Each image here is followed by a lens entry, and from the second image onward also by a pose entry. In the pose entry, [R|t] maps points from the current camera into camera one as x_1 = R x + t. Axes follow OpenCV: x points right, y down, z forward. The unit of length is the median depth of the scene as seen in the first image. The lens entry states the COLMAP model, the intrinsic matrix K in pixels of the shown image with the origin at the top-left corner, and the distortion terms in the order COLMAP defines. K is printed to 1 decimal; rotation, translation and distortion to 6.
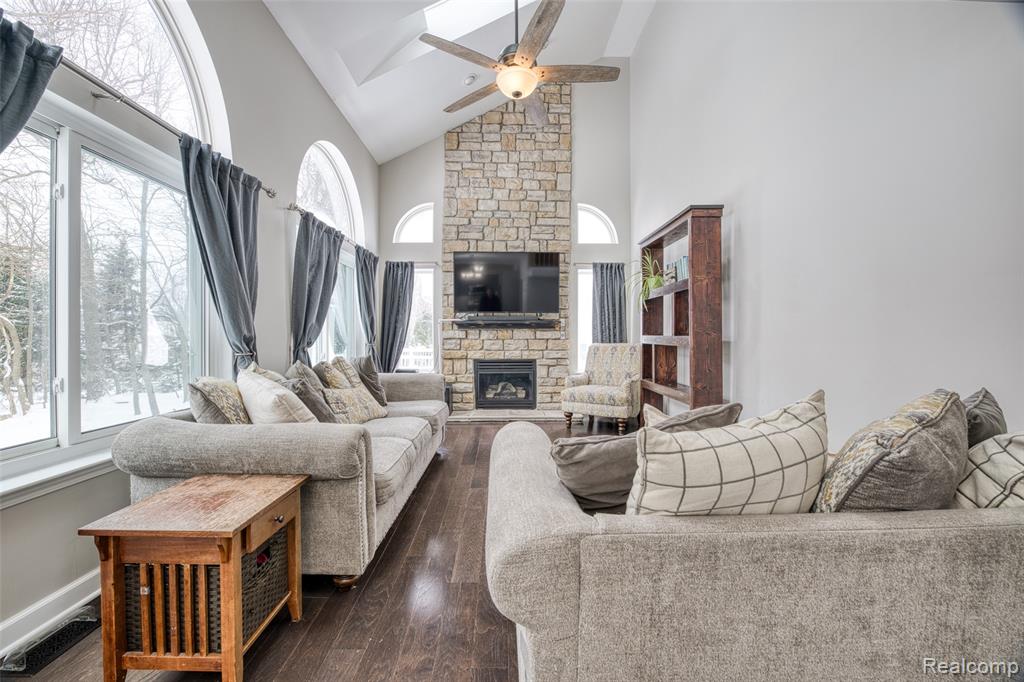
lens RADIAL K [[402.7, 0, 508.9], [0, 402.7, 338.5], [0, 0, 1]] dist [-0.023942, 0.000941]
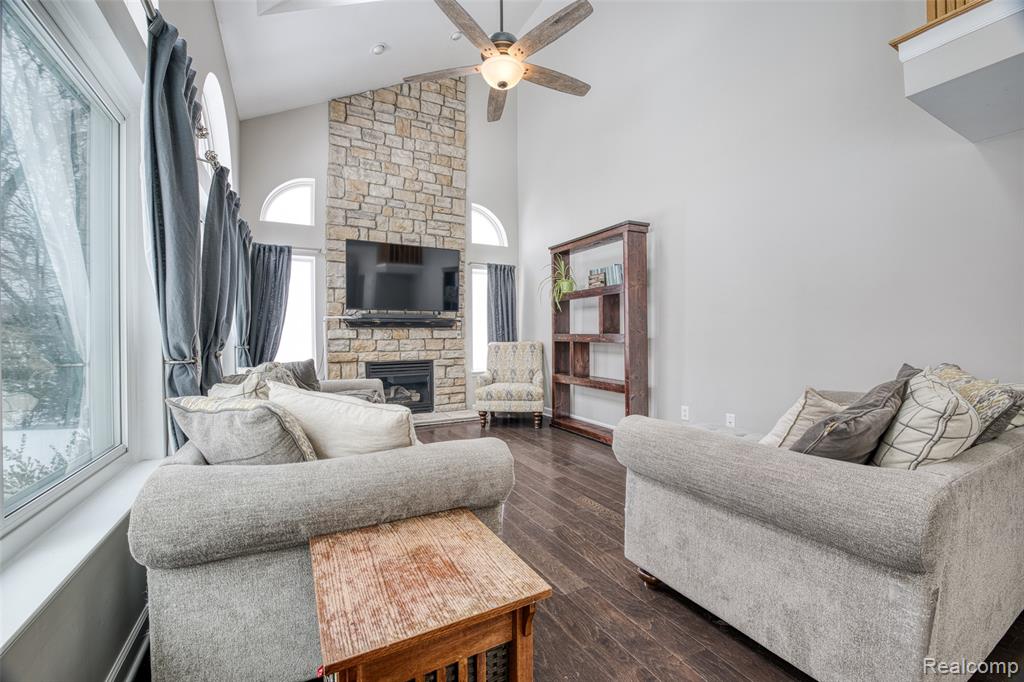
lens RADIAL K [[402.7, 0, 507.5], [0, 402.7, 338.2], [0, 0, 1]] dist [-0.023942, 0.000941]
pose [[0.895083, -0.008965, 0.445810, -0.202970], [0.009882, 0.999951, 0.000268, 0.001801], [-0.445791, 0.004165, 0.895128, 0.065070]]
